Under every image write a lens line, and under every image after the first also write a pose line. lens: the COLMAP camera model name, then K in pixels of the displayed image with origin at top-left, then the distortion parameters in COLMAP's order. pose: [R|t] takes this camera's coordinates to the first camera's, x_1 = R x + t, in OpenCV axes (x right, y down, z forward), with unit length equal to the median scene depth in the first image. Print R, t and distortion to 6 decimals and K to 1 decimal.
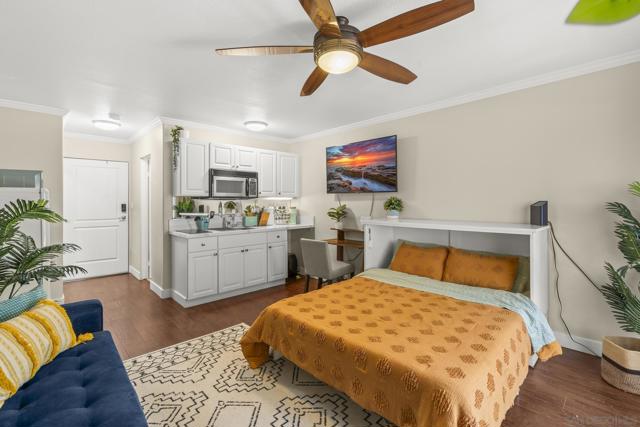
lens RADIAL K [[291.8, 0, 319.2], [0, 291.8, 199.3], [0, 0, 1]] dist [-0.001608, 0.000708]
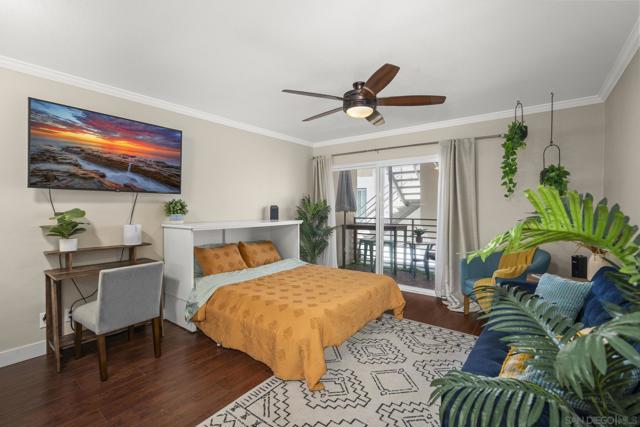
lens RADIAL K [[285.6, 0, 318.5], [0, 285.6, 213.0], [0, 0, 1]] dist [-0.001106, -0.000336]
pose [[-0.153371, -0.015531, 0.988047, -0.584498], [-0.011962, 0.999832, 0.013860, 0.012975], [-0.988096, -0.009694, -0.153531, 0.620261]]
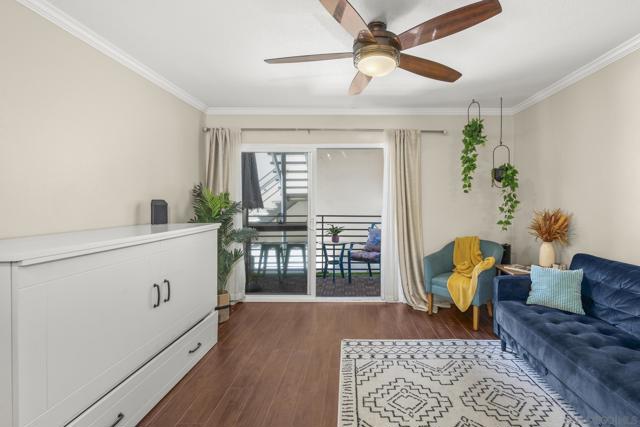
lens RADIAL K [[301.2, 0, 351.7], [0, 301.2, 204.3], [0, 0, 1]] dist [-0.000933, 0.000256]
pose [[-0.724064, 0.000132, 0.689733, -0.266482], [-0.004530, 0.999977, -0.004948, 0.012981], [-0.689718, -0.006707, -0.724047, 0.798232]]
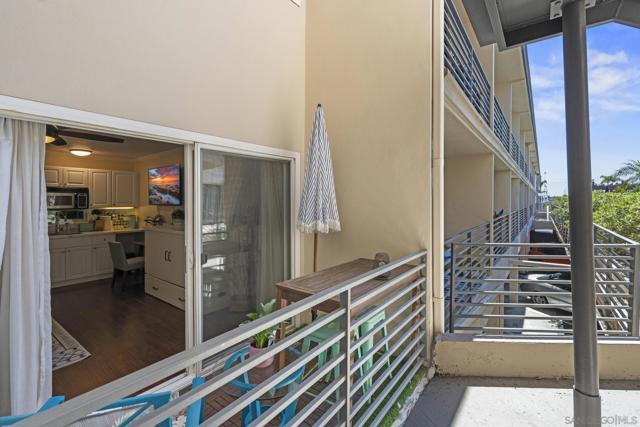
lens RADIAL K [[291.8, 0, 319.2], [0, 291.8, 199.3], [0, 0, 1]] dist [-0.001608, 0.000708]
pose [[0.989136, 0.000560, 0.147006, 0.618937], [-0.001205, 0.999990, 0.004299, -0.054785], [-0.147002, -0.004429, 0.989126, -0.398519]]
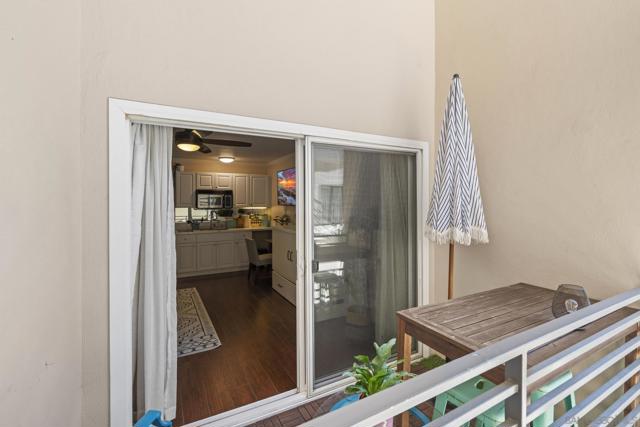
lens RADIAL K [[291.8, 0, 319.2], [0, 291.8, 199.3], [0, 0, 1]] dist [-0.001608, 0.000708]
pose [[0.963733, -0.000800, -0.266867, 0.622753], [0.000973, 0.999999, 0.000515, -0.052376], [0.266867, -0.000756, 0.963733, -0.287500]]
